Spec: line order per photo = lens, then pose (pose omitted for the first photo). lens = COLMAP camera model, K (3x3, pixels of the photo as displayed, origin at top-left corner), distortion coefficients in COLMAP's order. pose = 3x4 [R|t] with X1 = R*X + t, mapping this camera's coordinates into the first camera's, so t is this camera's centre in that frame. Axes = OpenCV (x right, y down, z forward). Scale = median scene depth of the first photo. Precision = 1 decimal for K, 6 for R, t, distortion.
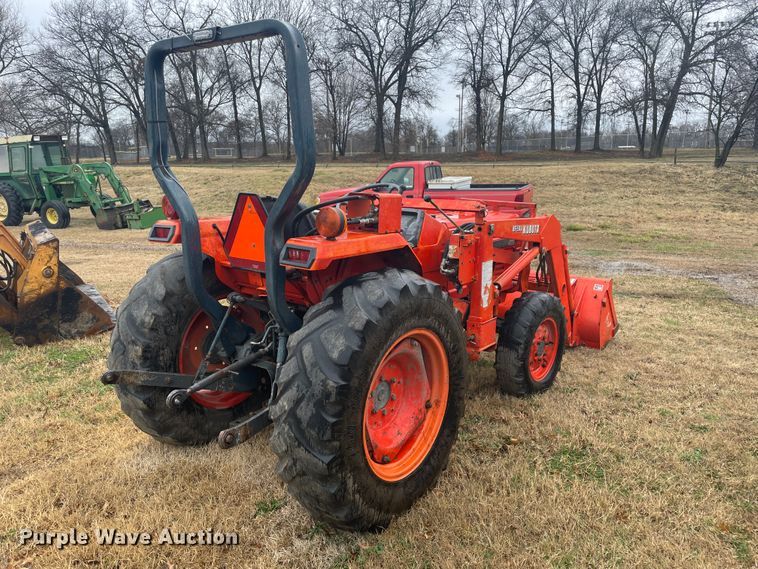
lens RADIAL K [[571.5, 0, 376.4], [0, 571.5, 282.8], [0, 0, 1]] dist [0.085976, -0.114209]
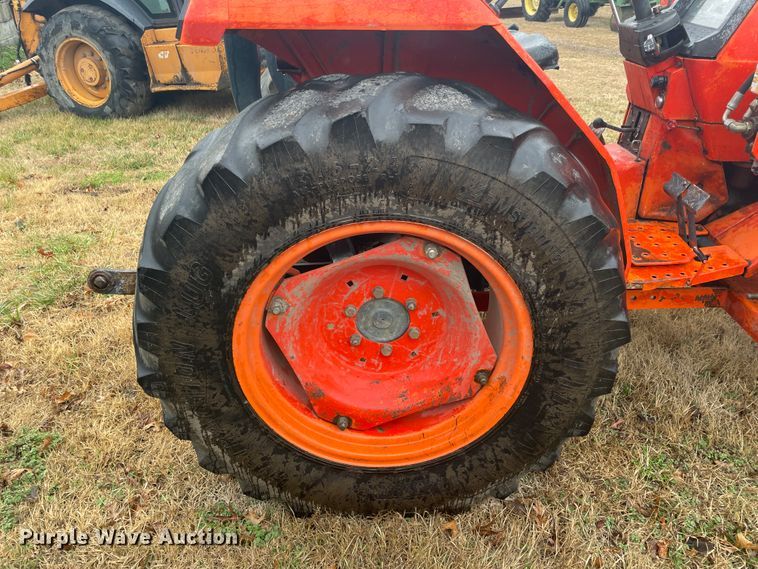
lens RADIAL K [[571.5, 0, 376.4], [0, 571.5, 282.8], [0, 0, 1]] dist [0.085976, -0.114209]
pose [[0.620239, 0.371700, -0.690755, 0.382362], [-0.153383, 0.921072, 0.357911, -0.033819], [0.769270, -0.116040, 0.628297, 0.678785]]
